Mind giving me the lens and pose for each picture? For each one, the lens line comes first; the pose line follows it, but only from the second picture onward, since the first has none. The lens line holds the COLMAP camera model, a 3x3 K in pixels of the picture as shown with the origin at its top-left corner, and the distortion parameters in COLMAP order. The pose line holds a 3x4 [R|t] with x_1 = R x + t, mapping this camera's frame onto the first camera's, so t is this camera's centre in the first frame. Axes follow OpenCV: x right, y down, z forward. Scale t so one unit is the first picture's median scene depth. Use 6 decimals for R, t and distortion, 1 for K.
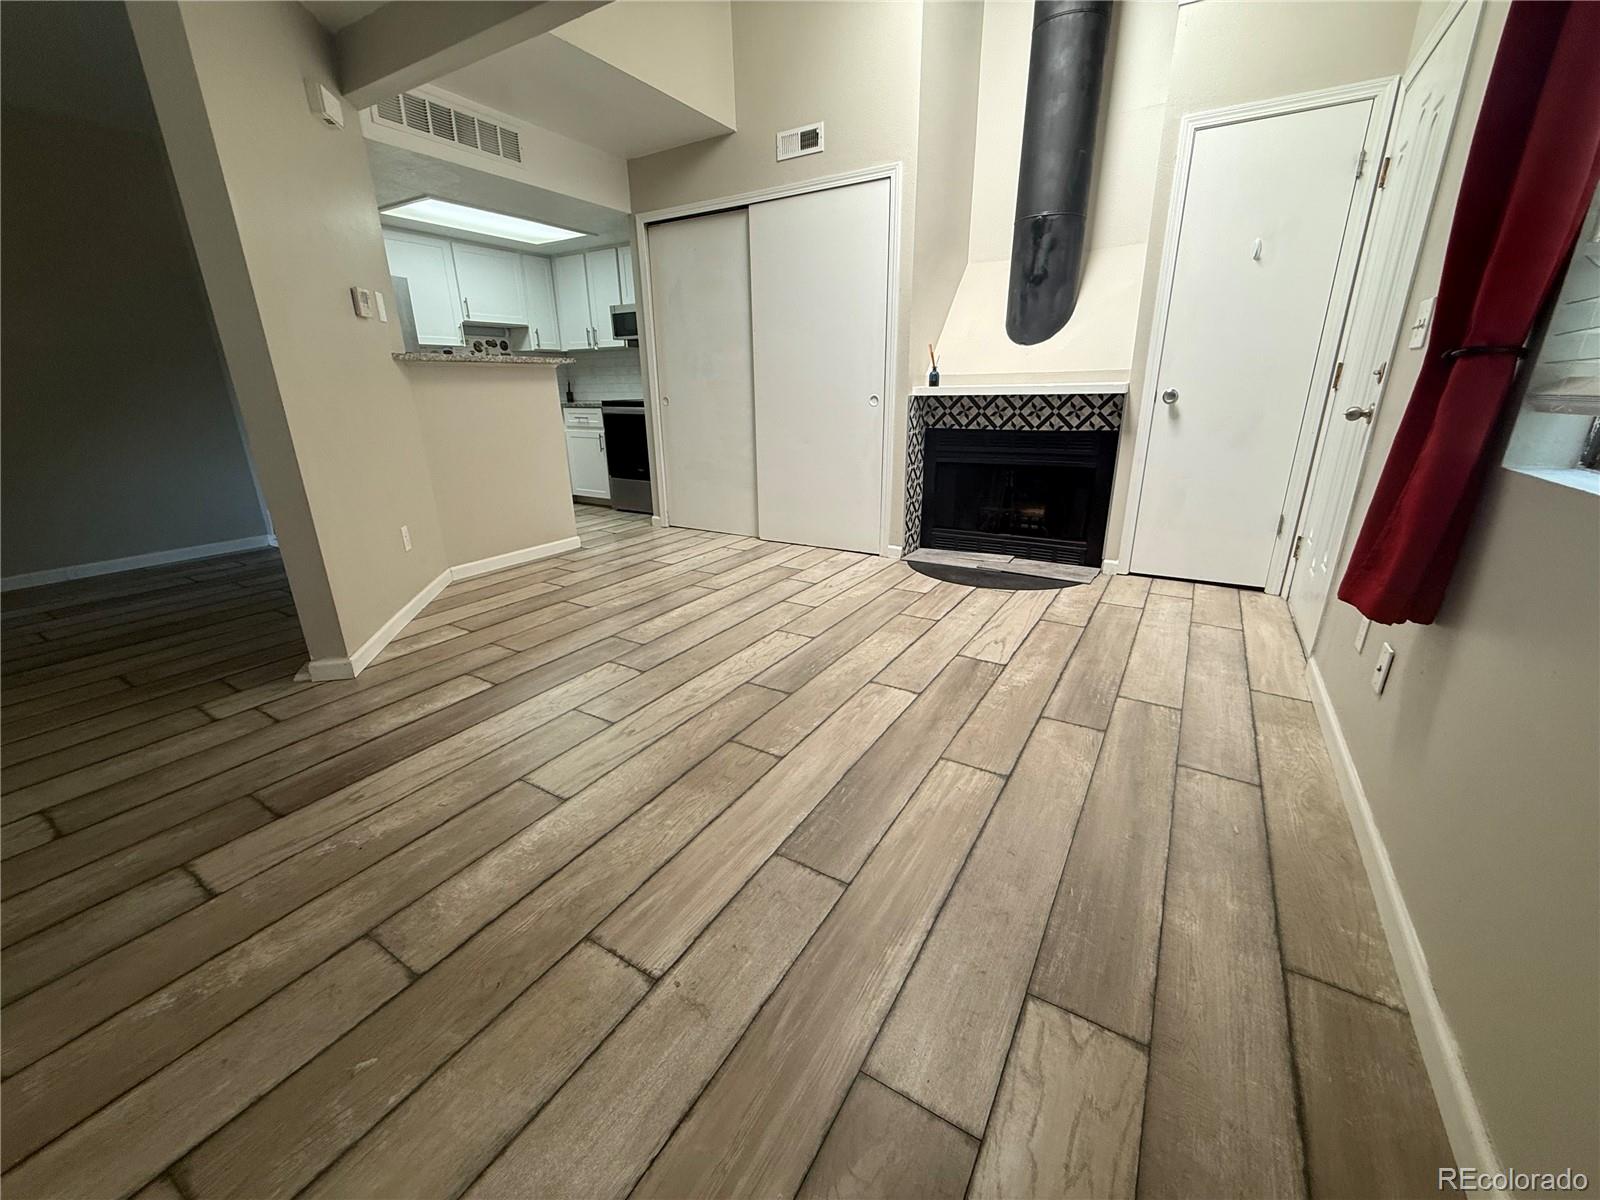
lens RADIAL K [[638.7, 0, 795.5], [0, 638.7, 599.2], [0, 0, 1]] dist [0.000955, -0.000191]
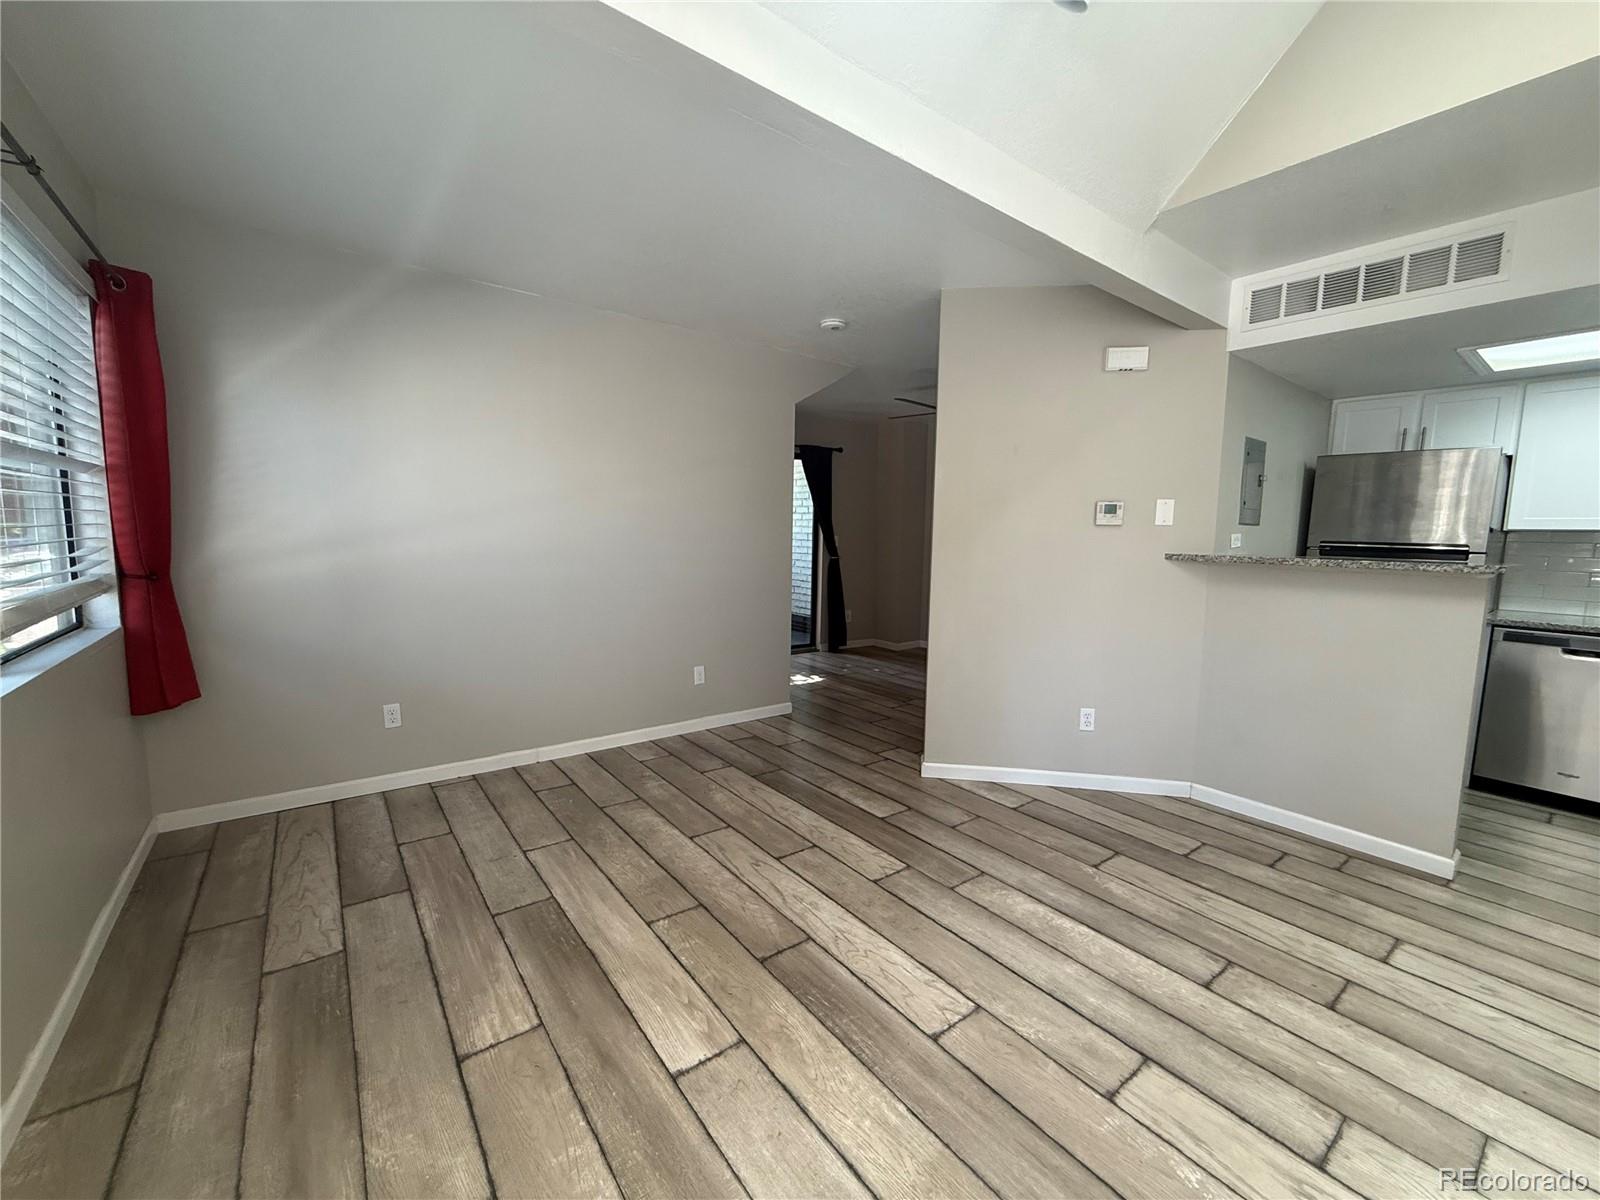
lens RADIAL K [[638.7, 0, 796.2], [0, 638.7, 598.6], [0, 0, 1]] dist [0.000955, -0.000191]
pose [[-0.360617, 0.103703, -0.926931, 0.523882], [-0.312650, 0.922864, 0.224882, -0.368809], [0.878752, 0.370901, -0.300378, 0.826420]]
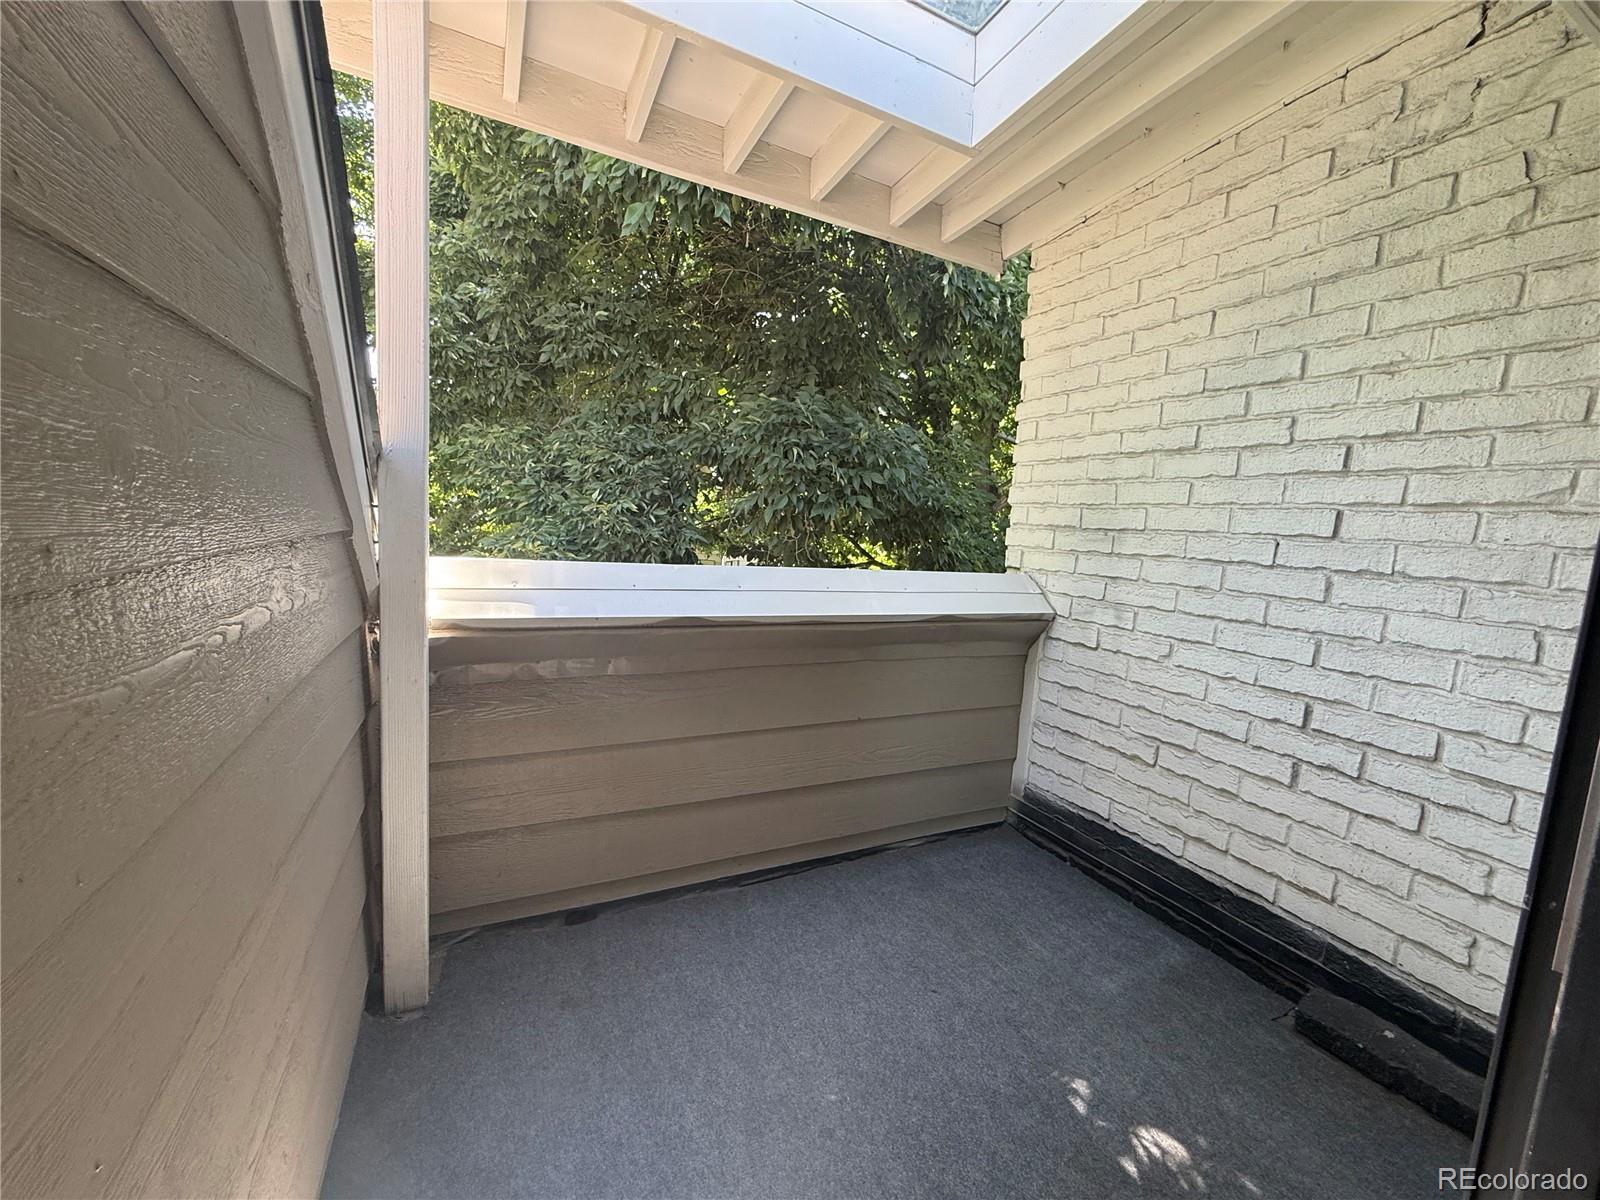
lens RADIAL K [[638.7, 0, 799.7], [0, 638.7, 598.0], [0, 0, 1]] dist [0.000955, -0.000191]
pose [[-0.530857, 0.081931, -0.843491, -1.196543], [-0.322207, 0.901058, 0.290306, -0.023453], [0.783819, 0.425890, -0.451934, -0.062696]]
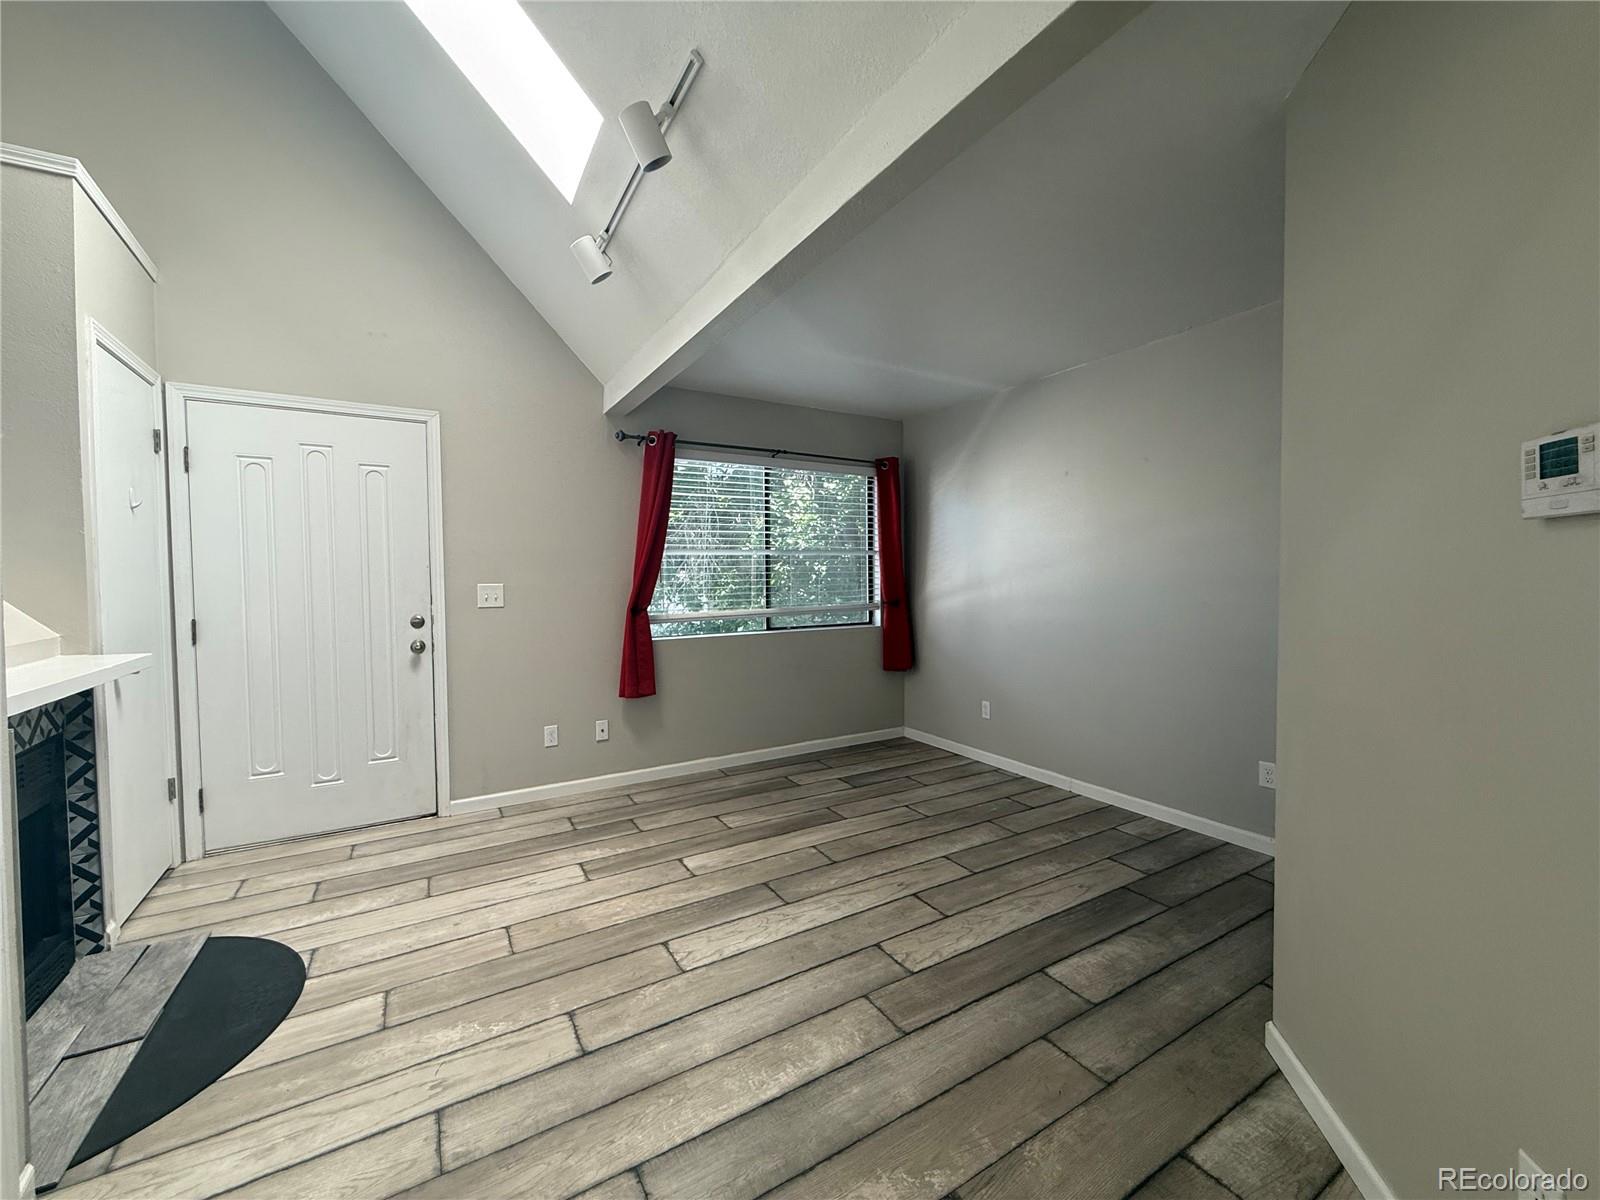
lens RADIAL K [[638.7, 0, 798.7], [0, 638.7, 599.6], [0, 0, 1]] dist [0.000955, -0.000191]
pose [[-0.888307, 0.003545, 0.459237, -0.445560], [0.165055, 0.935620, 0.312044, -0.512256], [-0.428565, 0.352990, -0.831703, 1.304065]]
